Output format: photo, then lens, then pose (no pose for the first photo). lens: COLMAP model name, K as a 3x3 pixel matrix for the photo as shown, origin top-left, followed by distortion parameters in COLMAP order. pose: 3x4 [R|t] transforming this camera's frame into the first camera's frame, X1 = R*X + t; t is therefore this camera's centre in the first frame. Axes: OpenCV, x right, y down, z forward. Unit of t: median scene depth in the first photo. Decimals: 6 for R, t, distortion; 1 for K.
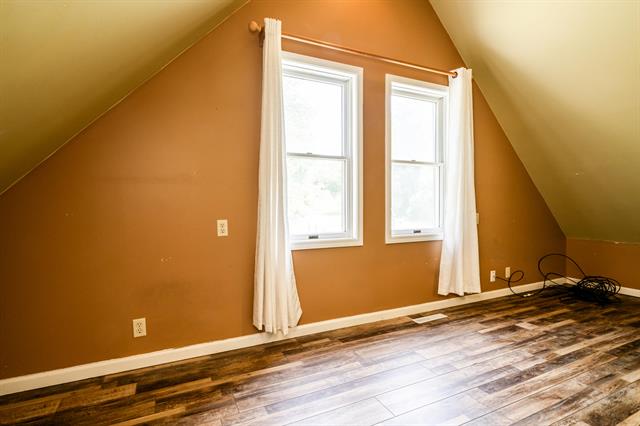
lens RADIAL K [[323.6, 0, 318.4], [0, 323.6, 211.6], [0, 0, 1]] dist [-0.001576, 0.001839]
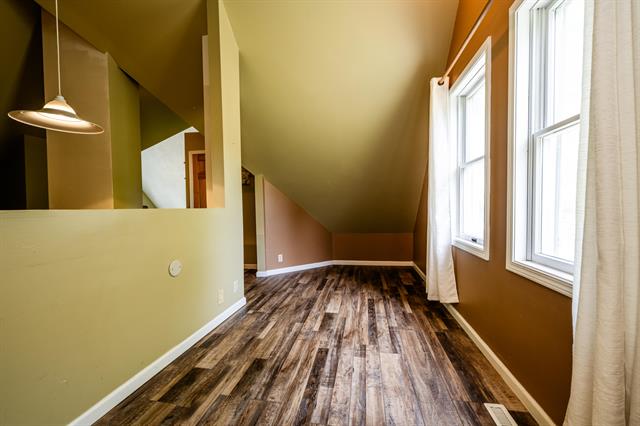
lens RADIAL K [[254.8, 0, 321.5], [0, 254.8, 214.2], [0, 0, 1]] dist [-0.003224, 0.000587]
pose [[-0.575583, 0.035104, -0.816990, 1.111248], [-0.001855, 0.999020, 0.044233, -0.046752], [0.817741, 0.026975, -0.574953, 1.290935]]
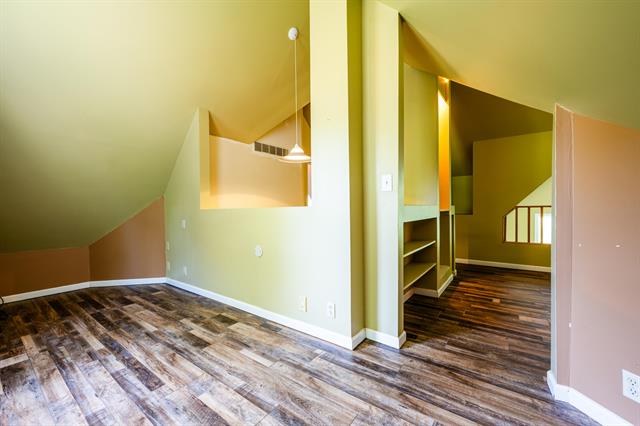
lens RADIAL K [[254.8, 0, 323.2], [0, 254.8, 212.3], [0, 0, 1]] dist [-0.003224, 0.000587]
pose [[-0.483134, 0.004284, 0.875536, -0.401316], [0.036054, 0.999237, 0.015006, -0.017187], [-0.874804, 0.038816, -0.482920, 0.734791]]
